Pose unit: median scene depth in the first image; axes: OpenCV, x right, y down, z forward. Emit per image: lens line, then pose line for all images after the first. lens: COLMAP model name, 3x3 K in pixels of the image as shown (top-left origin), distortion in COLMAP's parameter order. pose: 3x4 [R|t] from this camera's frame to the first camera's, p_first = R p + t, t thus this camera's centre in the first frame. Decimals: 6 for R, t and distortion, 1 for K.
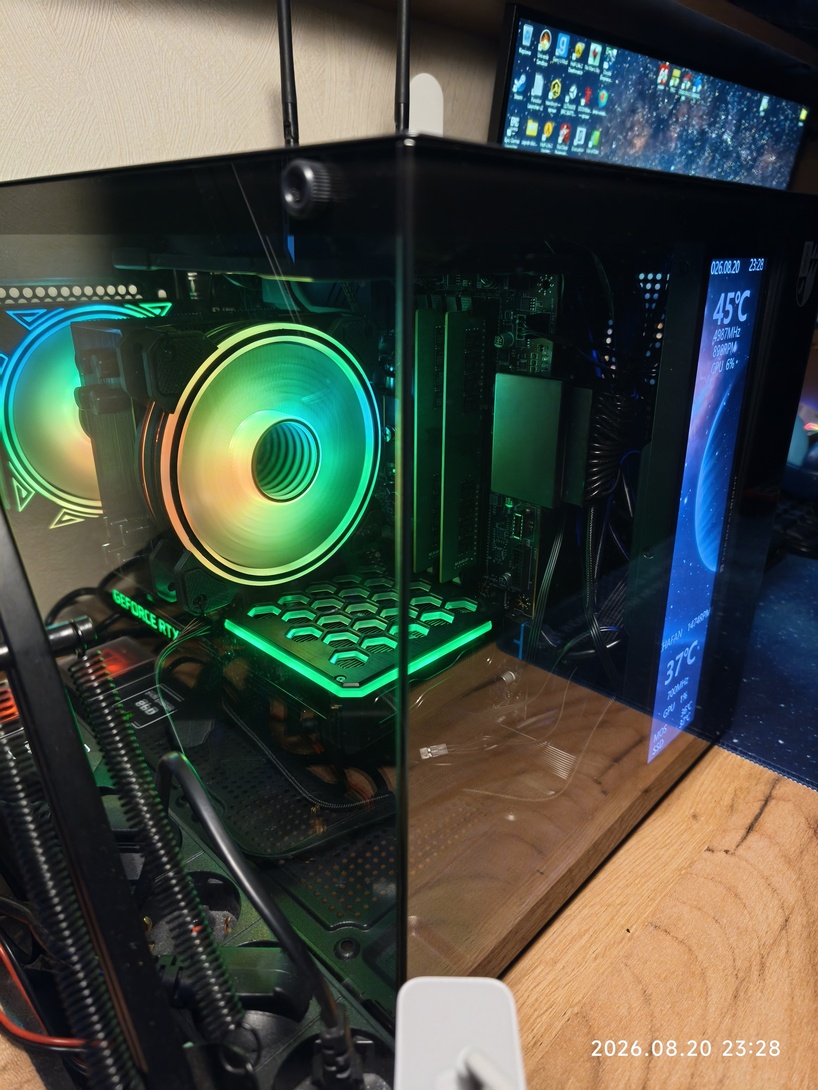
lens RADIAL K [[724.0, 0, 409.0], [0, 724.0, 545.0], [0, 0, 1]] dist [0.044326, -0.065233]
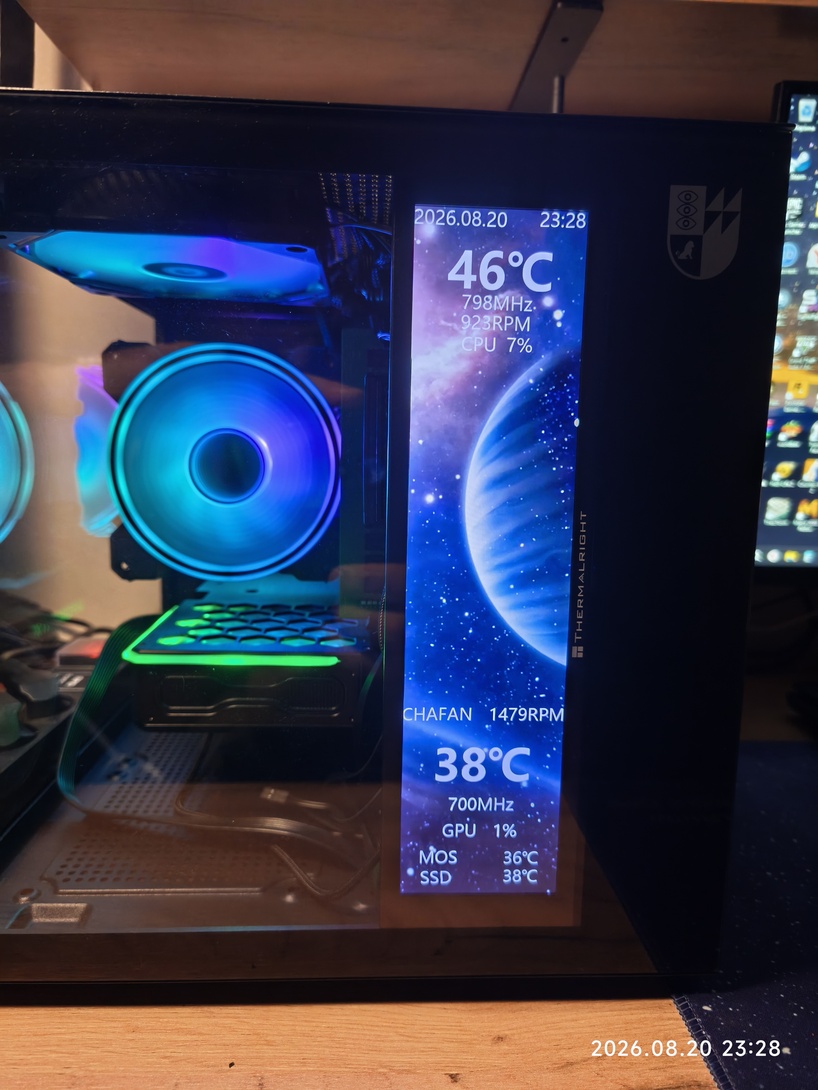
lens RADIAL K [[734.3, 0, 406.9], [0, 734.3, 533.9], [0, 0, 1]] dist [0.052494, -0.071045]
pose [[0.727105, 0.100243, -0.679168, 0.454718], [-0.275982, 0.948507, -0.155465, 0.046287], [0.628611, 0.300478, 0.717329, 0.215838]]
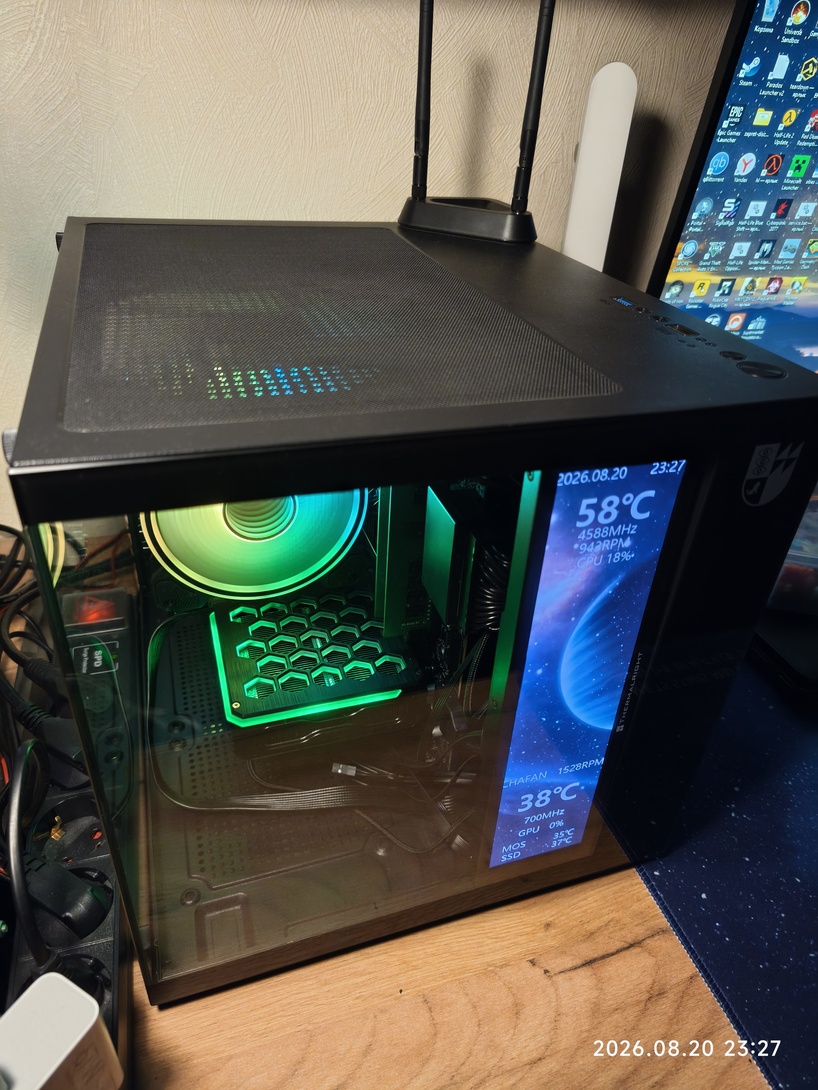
lens RADIAL K [[730.1, 0, 411.2], [0, 730.1, 540.6], [0, 0, 1]] dist [0.029329, -0.041743]
pose [[0.884693, 0.291704, -0.363630, 0.273559], [-0.224899, 0.950325, 0.215182, -0.208646], [0.408336, -0.108590, 0.906350, 0.015609]]
